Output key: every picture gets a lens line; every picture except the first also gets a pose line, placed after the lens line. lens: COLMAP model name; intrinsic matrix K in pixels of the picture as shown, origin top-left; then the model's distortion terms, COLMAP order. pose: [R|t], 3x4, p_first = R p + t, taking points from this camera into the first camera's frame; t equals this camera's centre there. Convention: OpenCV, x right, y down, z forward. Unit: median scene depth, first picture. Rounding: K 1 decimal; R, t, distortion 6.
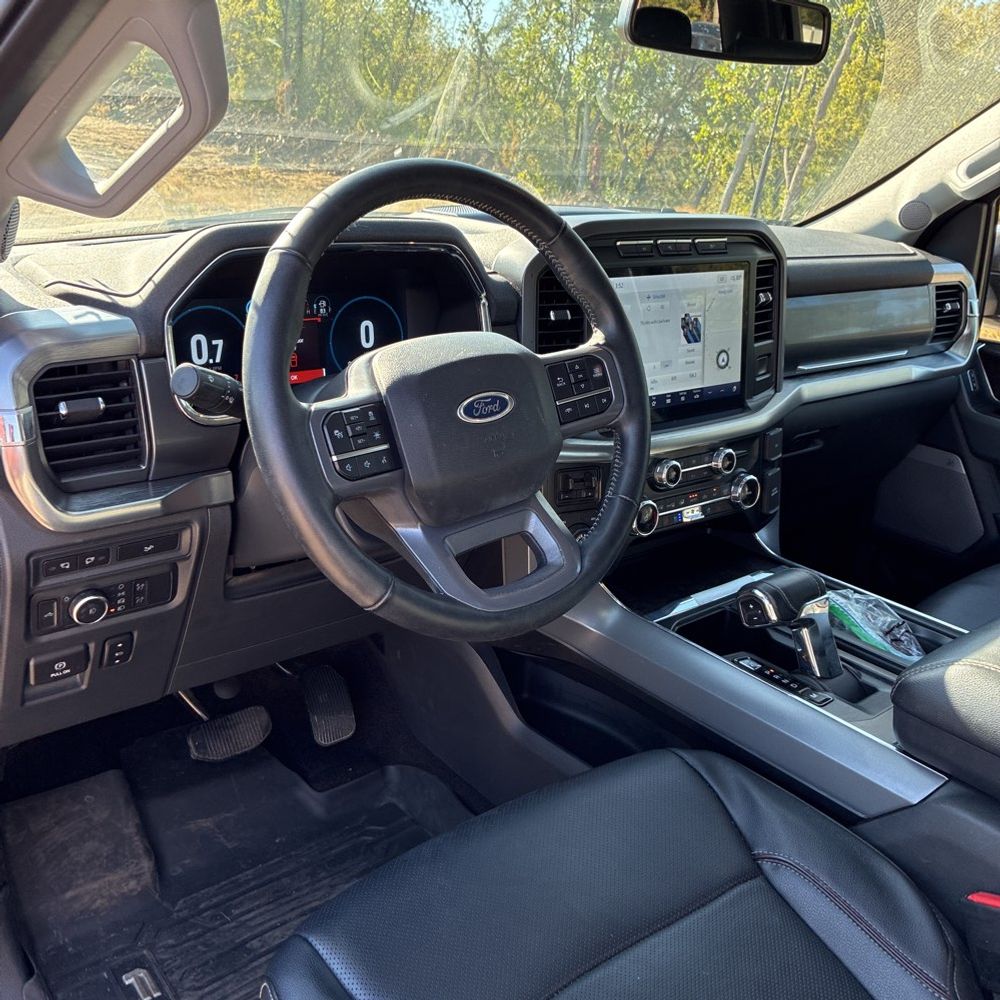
lens RADIAL K [[1016.2, 0, 488.2], [0, 1016.2, 499.7], [0, 0, 1]] dist [0.019684, 0.013899]
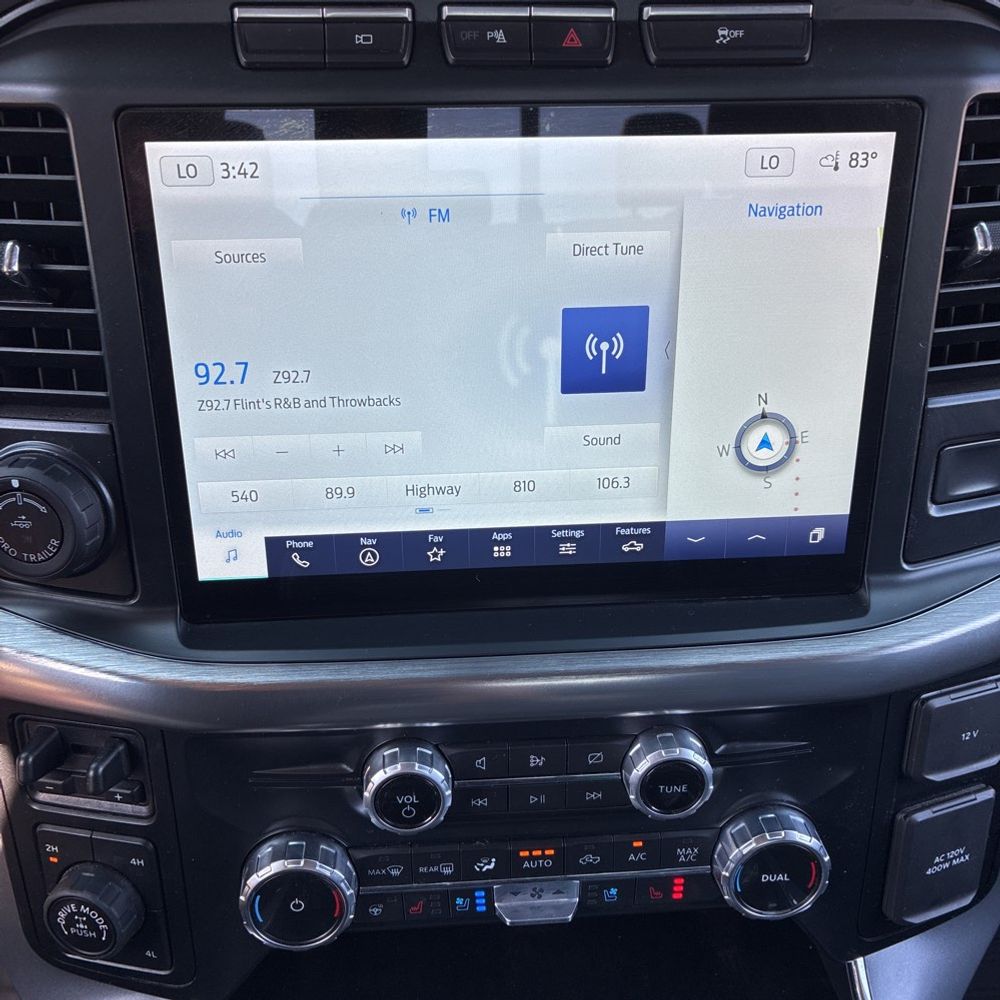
lens RADIAL K [[1016.2, 0, 488.2], [0, 1016.2, 499.7], [0, 0, 1]] dist [0.019684, 0.013899]
pose [[0.834415, 0.211695, -0.508858, 0.320688], [-0.148095, 0.975454, 0.162965, -0.158476], [0.530867, -0.060622, 0.845284, 0.706150]]
